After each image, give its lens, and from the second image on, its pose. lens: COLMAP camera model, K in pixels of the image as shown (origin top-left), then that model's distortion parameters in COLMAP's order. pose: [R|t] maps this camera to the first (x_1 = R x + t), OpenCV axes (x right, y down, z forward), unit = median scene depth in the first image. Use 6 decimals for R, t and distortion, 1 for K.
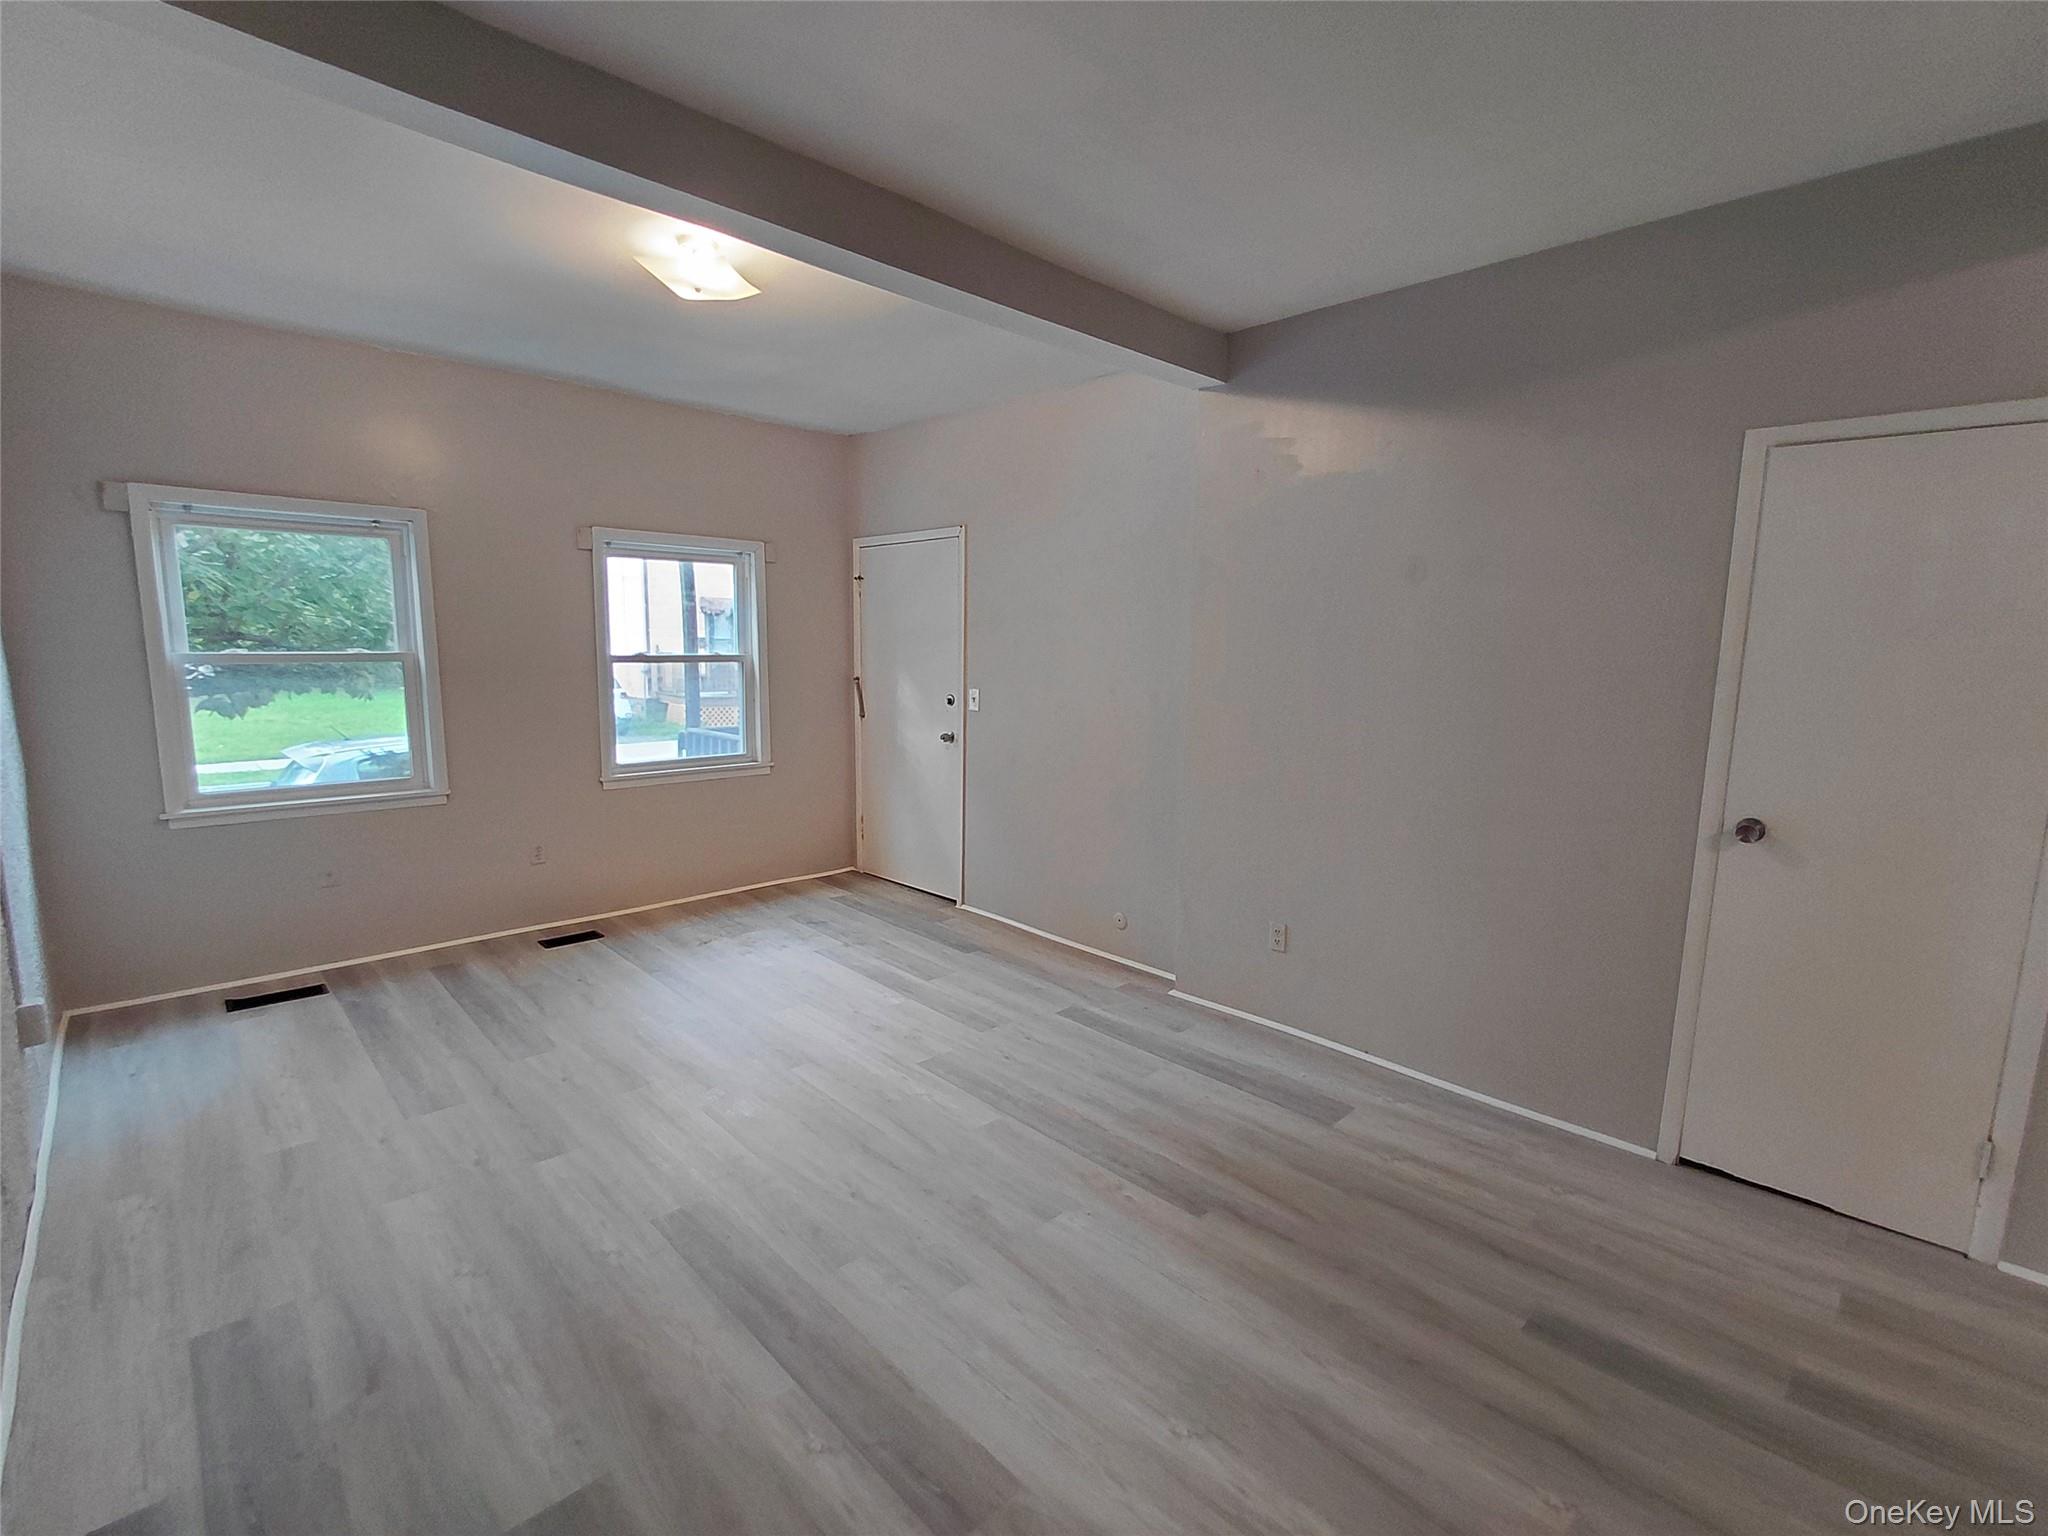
lens RADIAL K [[932.7, 0, 990.1], [0, 932.7, 770.4], [0, 0, 1]] dist [-0.003690, 0.000400]
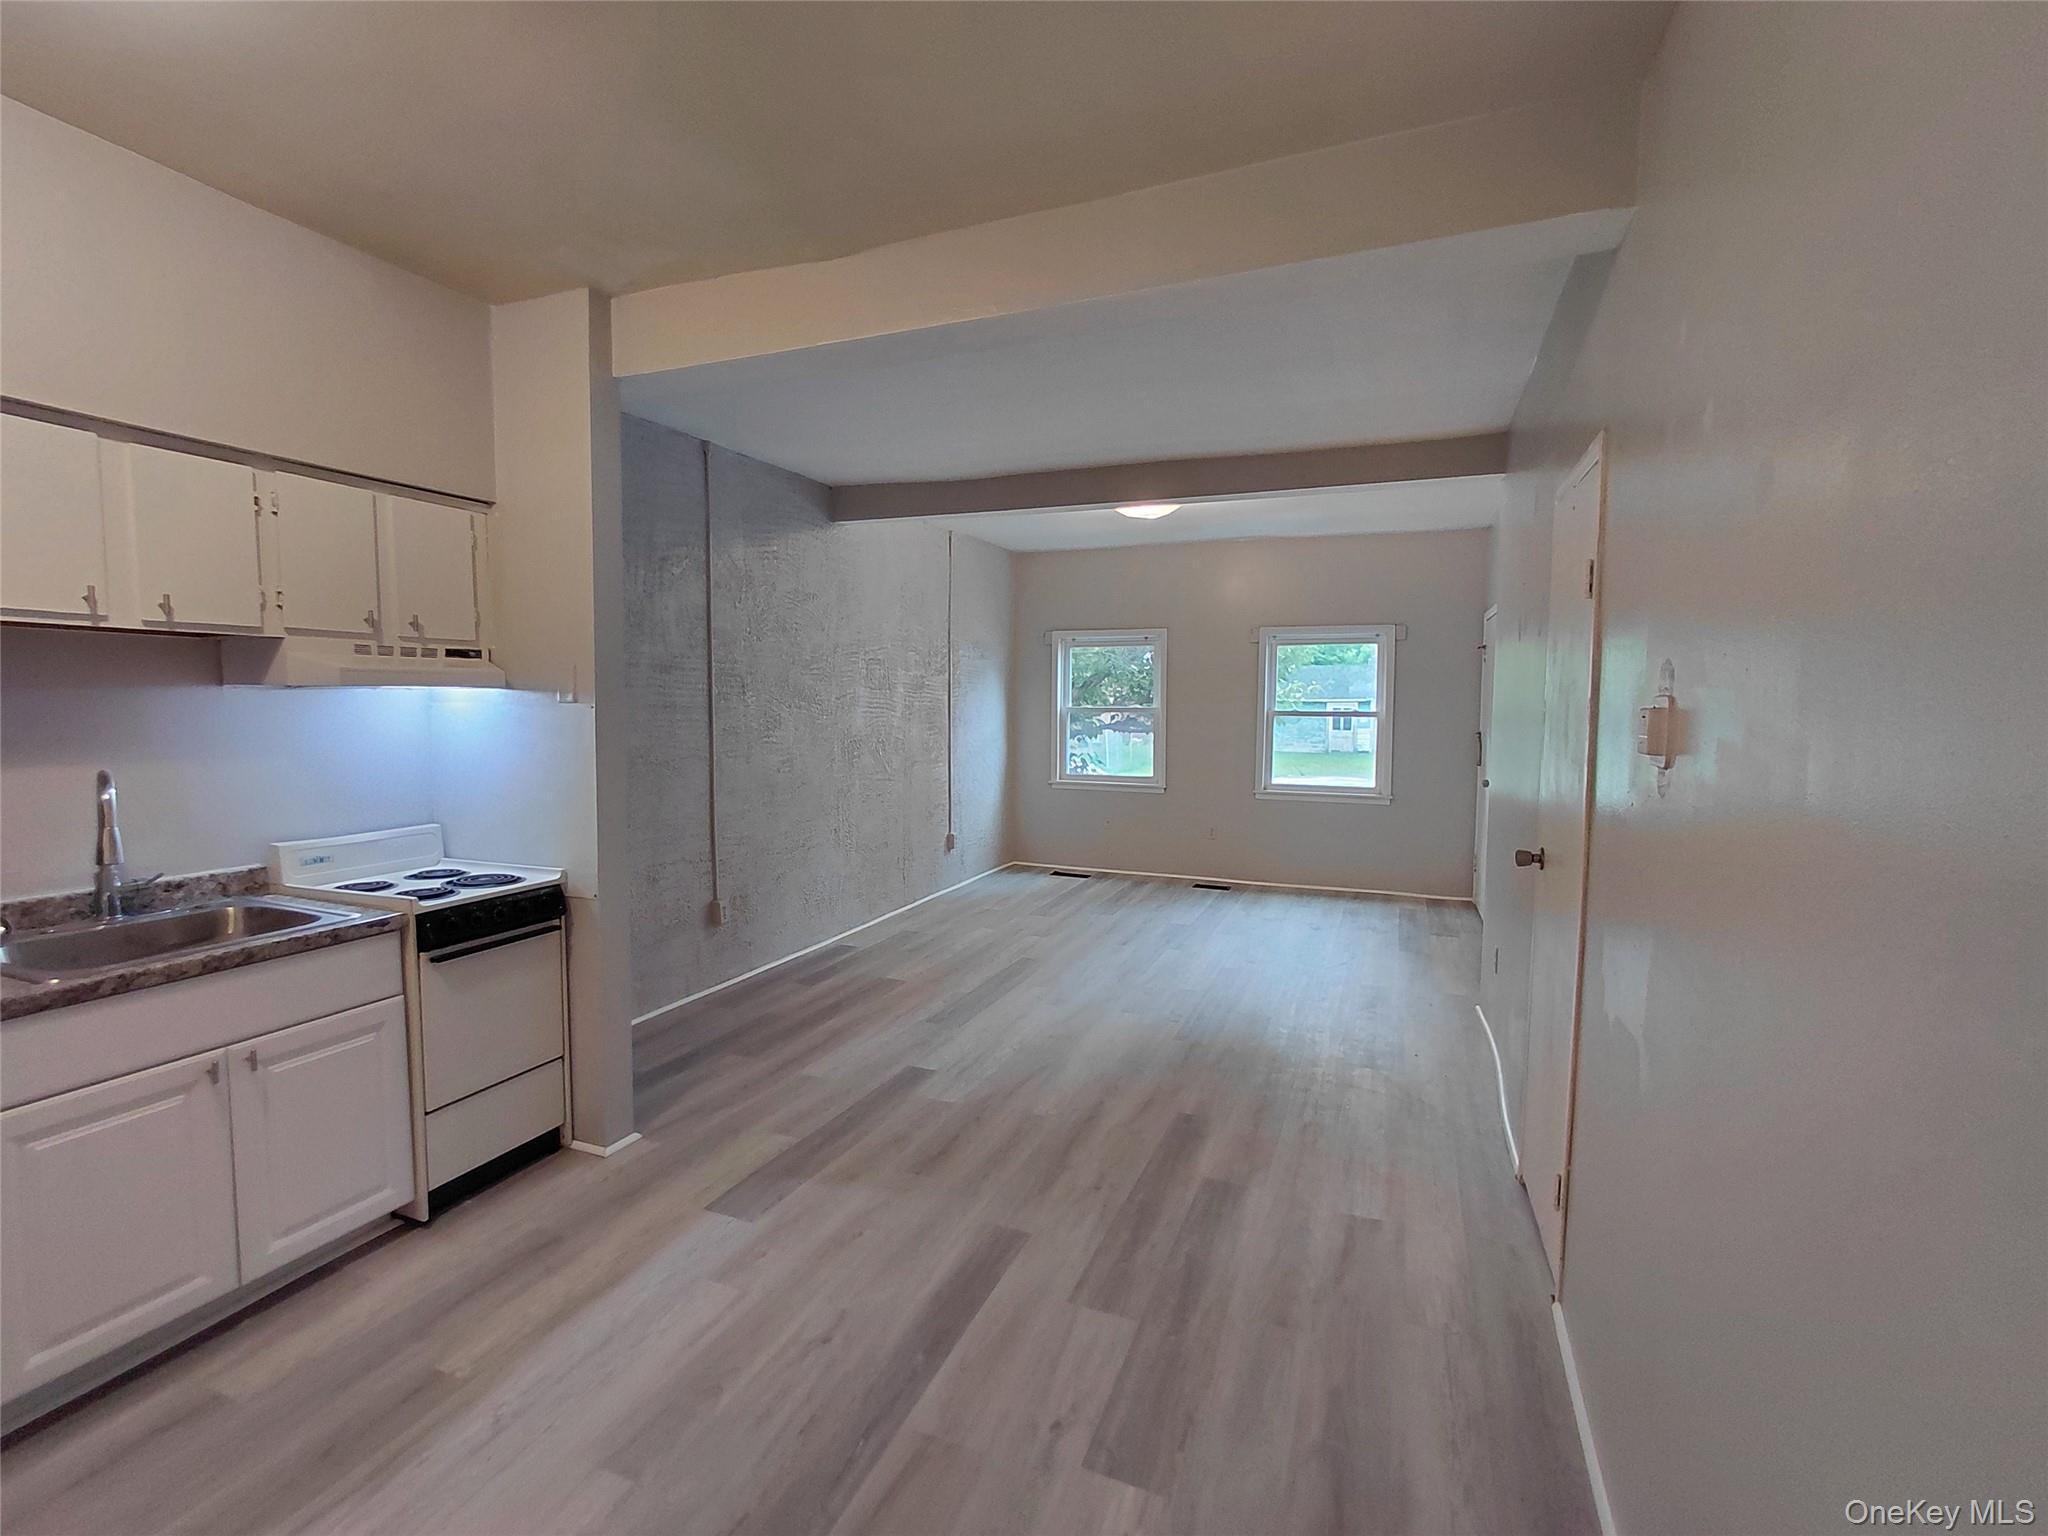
lens RADIAL K [[929.3, 0, 988.1], [0, 929.3, 770.8], [0, 0, 1]] dist [-0.022080, 0.017524]
pose [[0.397813, 0.058476, -0.915601, 1.078406], [-0.128057, 0.991737, 0.007701, 0.026944], [0.908486, 0.114185, 0.402014, -0.005805]]
